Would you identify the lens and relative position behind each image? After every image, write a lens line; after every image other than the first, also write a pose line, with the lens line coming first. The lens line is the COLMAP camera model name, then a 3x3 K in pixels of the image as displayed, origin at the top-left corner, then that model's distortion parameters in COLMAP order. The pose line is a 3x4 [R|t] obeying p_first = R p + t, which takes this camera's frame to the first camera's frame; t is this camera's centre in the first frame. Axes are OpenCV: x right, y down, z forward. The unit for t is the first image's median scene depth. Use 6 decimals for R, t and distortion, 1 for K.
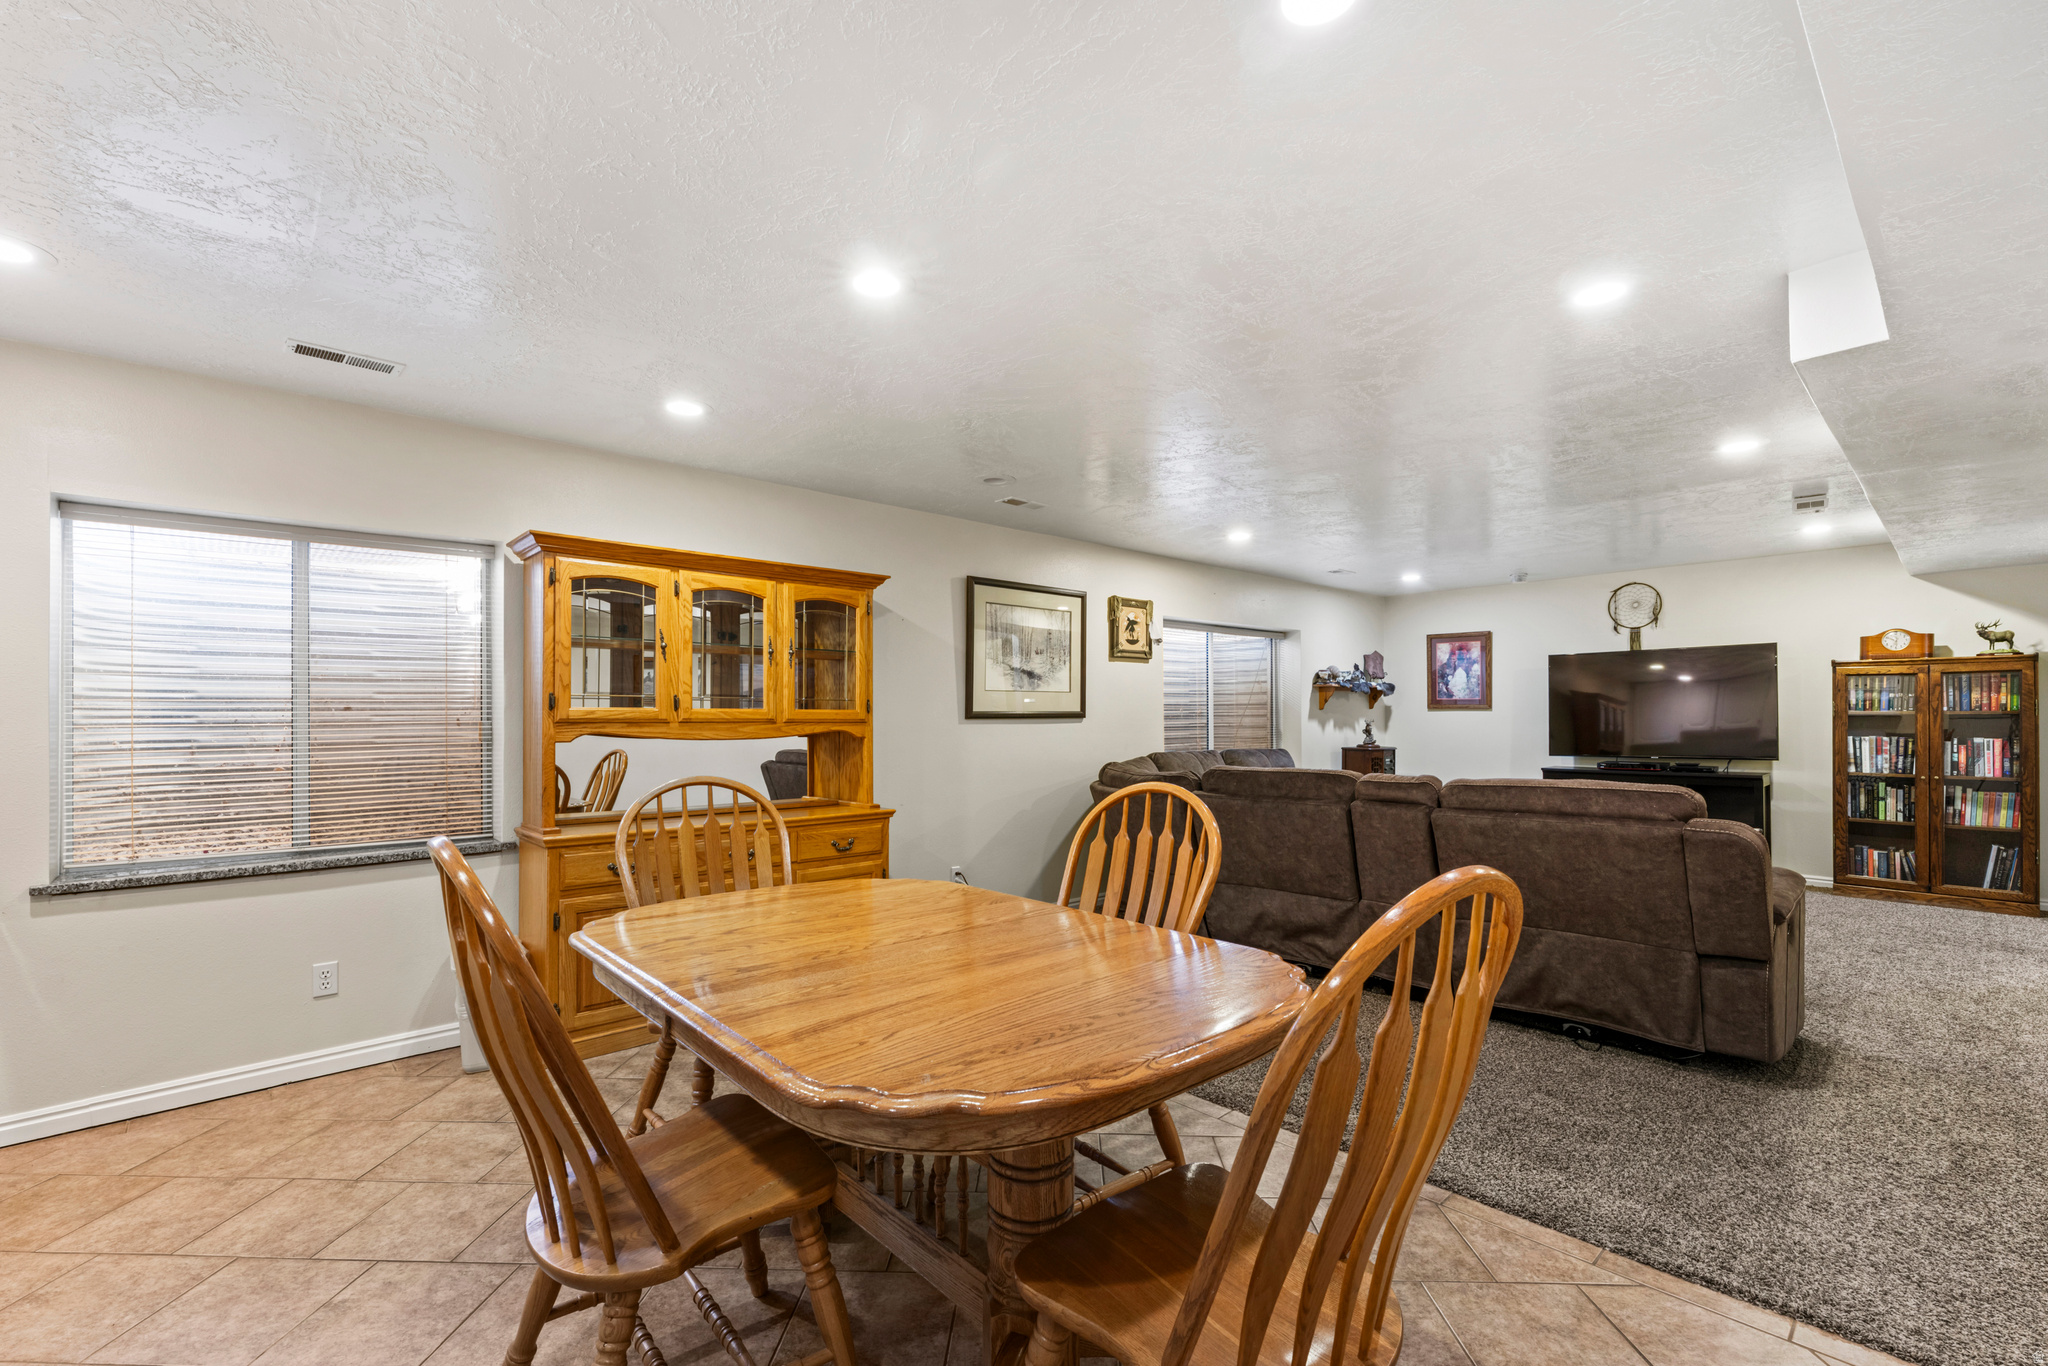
lens RADIAL K [[900.9, 0, 1035.0], [0, 900.9, 711.7], [0, 0, 1]] dist [0.007407, -0.000674]
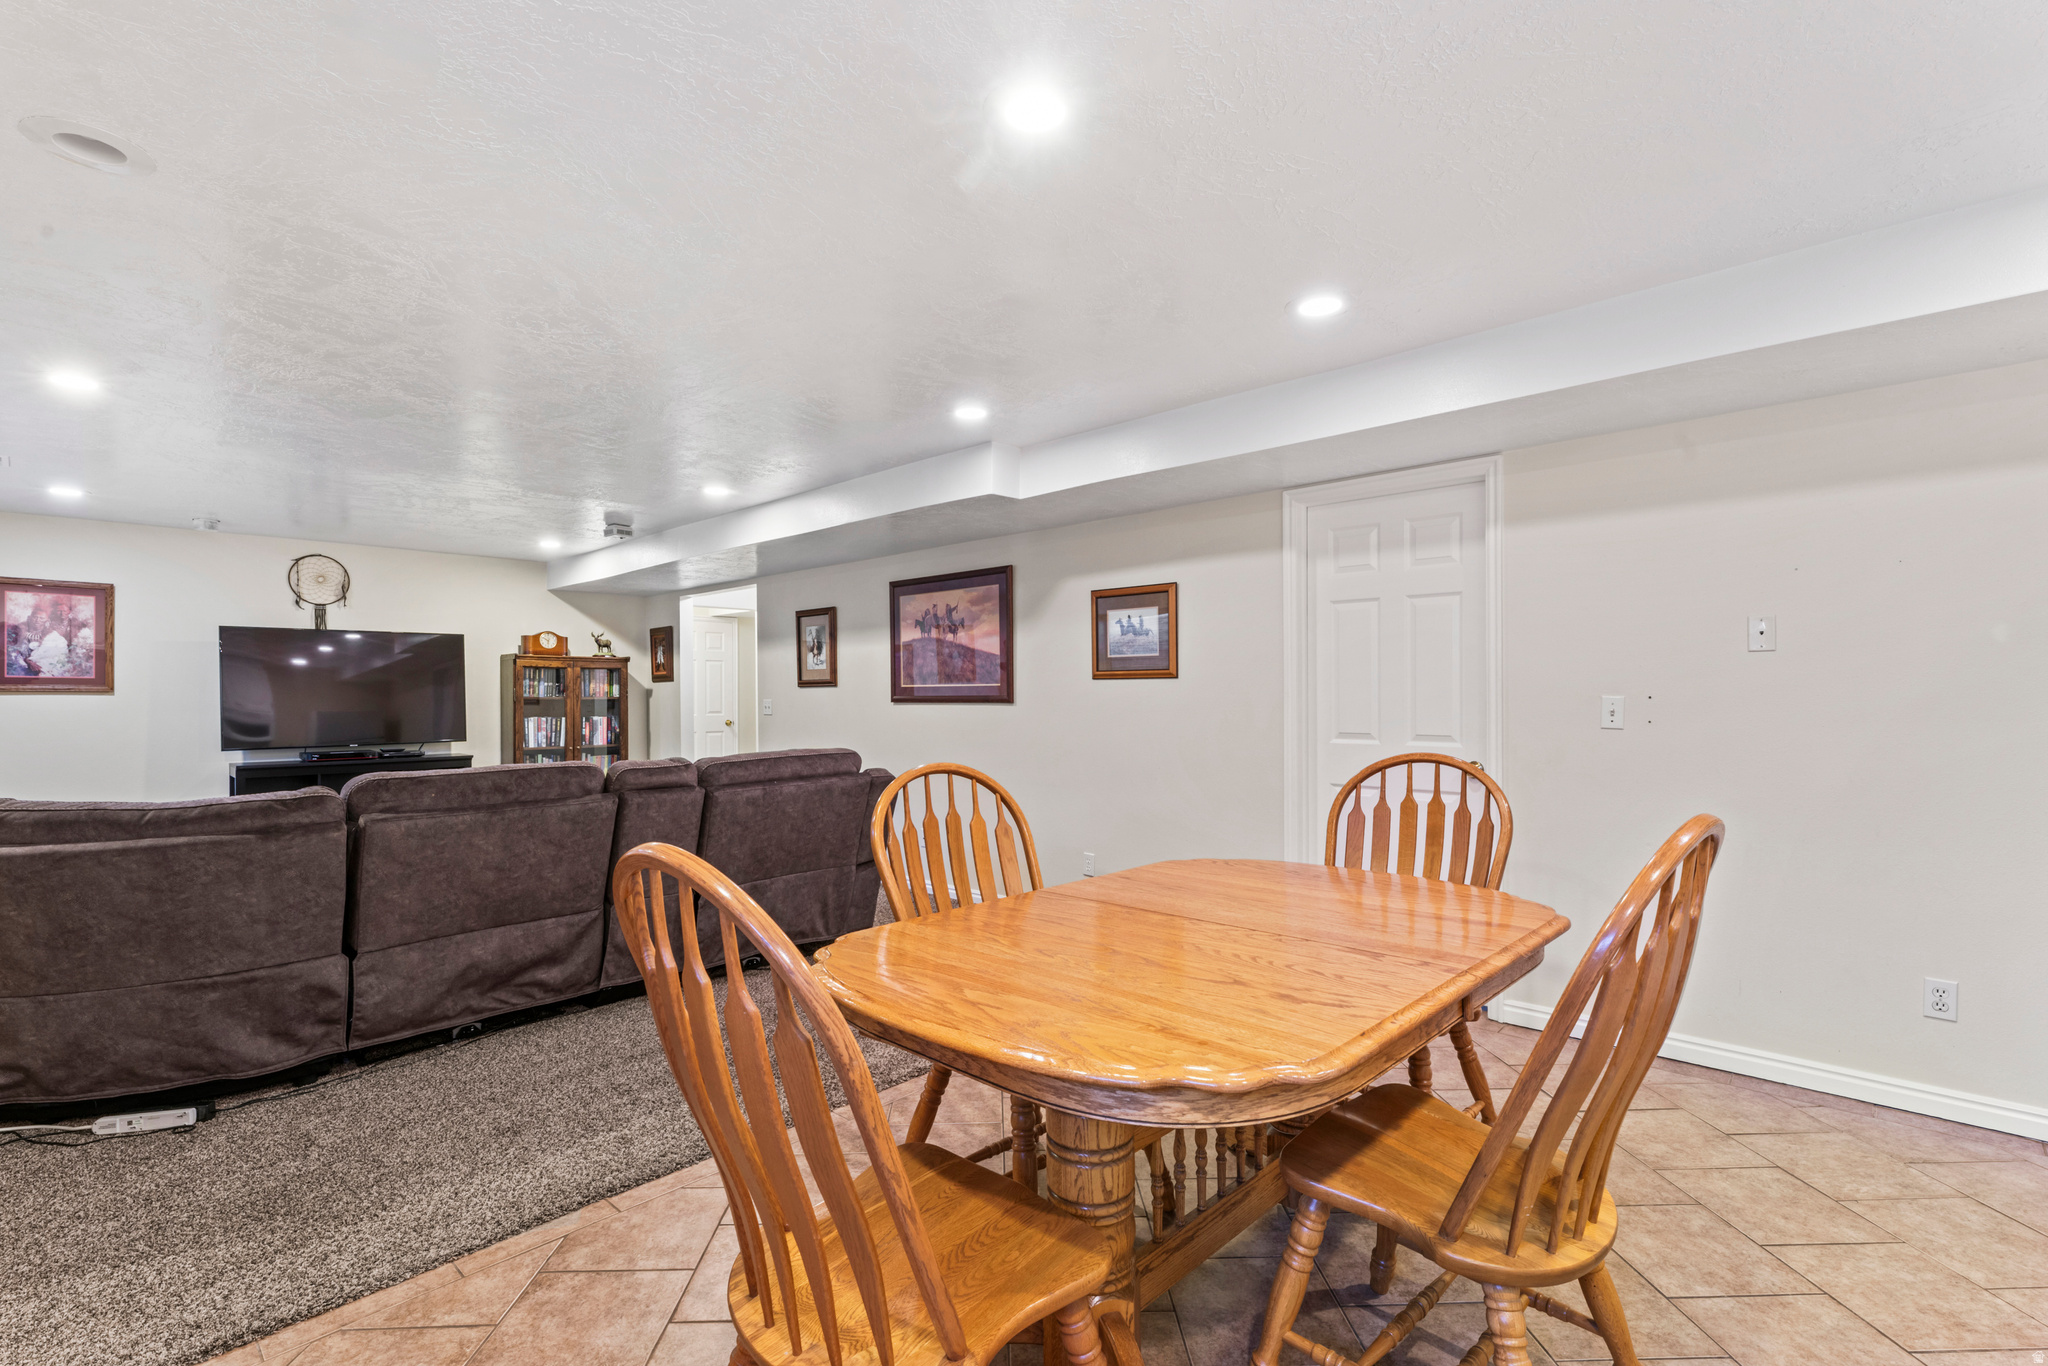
lens RADIAL K [[900.9, 0, 1037.0], [0, 900.9, 690.3], [0, 0, 1]] dist [0.007407, -0.000674]
pose [[-0.085489, 0.012089, 0.996266, -0.374660], [-0.002243, 0.999922, -0.012326, 0.004368], [-0.996337, -0.003288, -0.085455, 0.429348]]
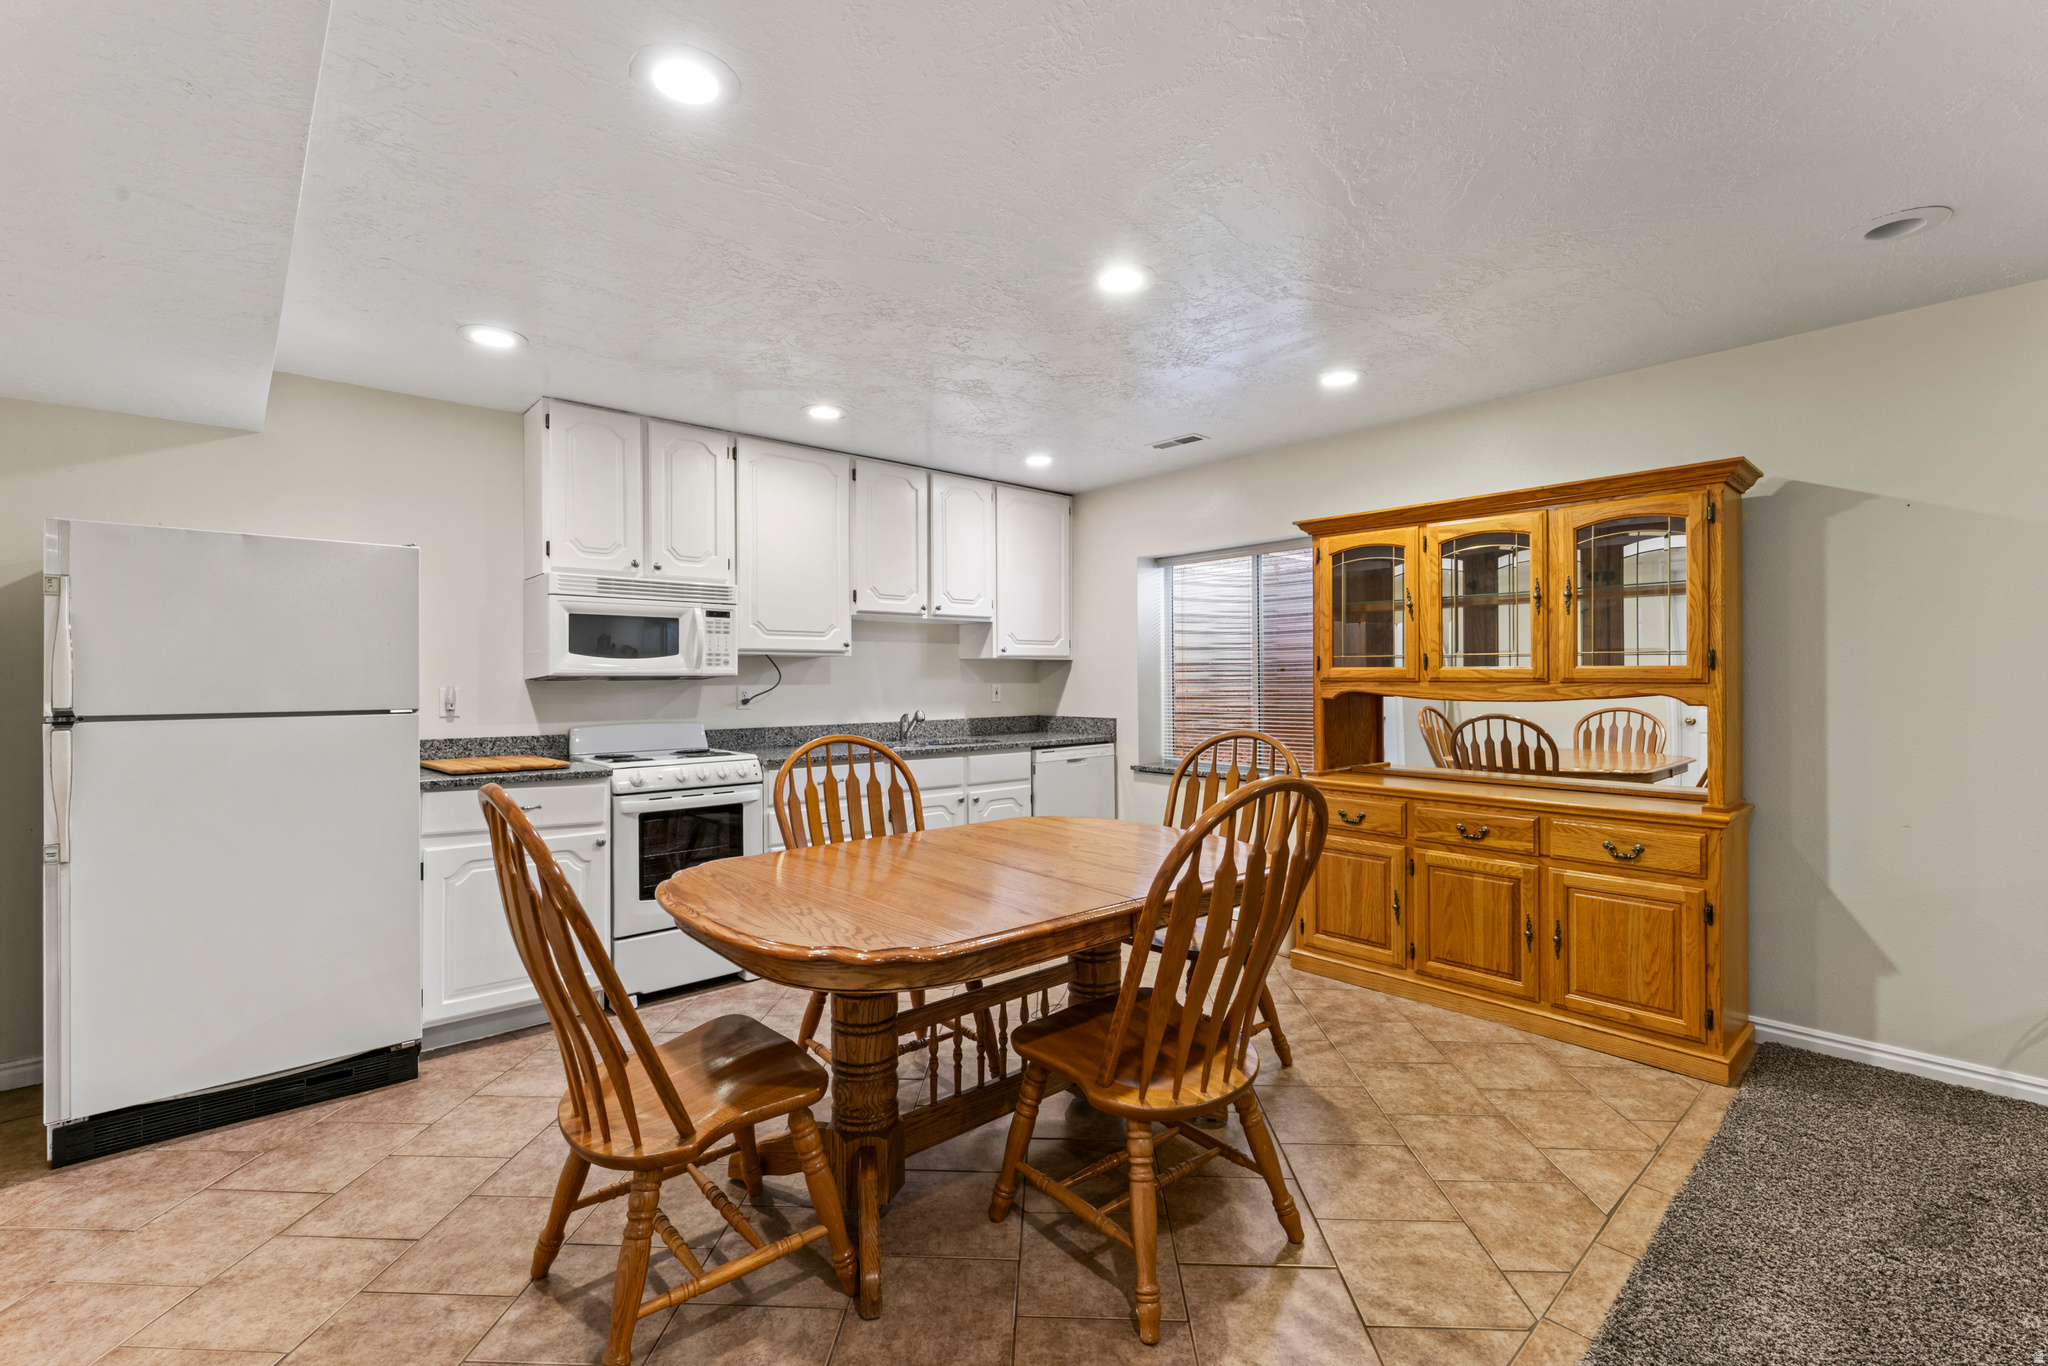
lens RADIAL K [[900.9, 0, 1029.4], [0, 900.9, 680.7], [0, 0, 1]] dist [0.007407, -0.000674]
pose [[-0.022277, 0.003224, -0.999747, 0.362470], [0.005384, 0.999981, 0.003105, 0.003693], [0.999737, -0.005313, -0.022294, 0.367734]]
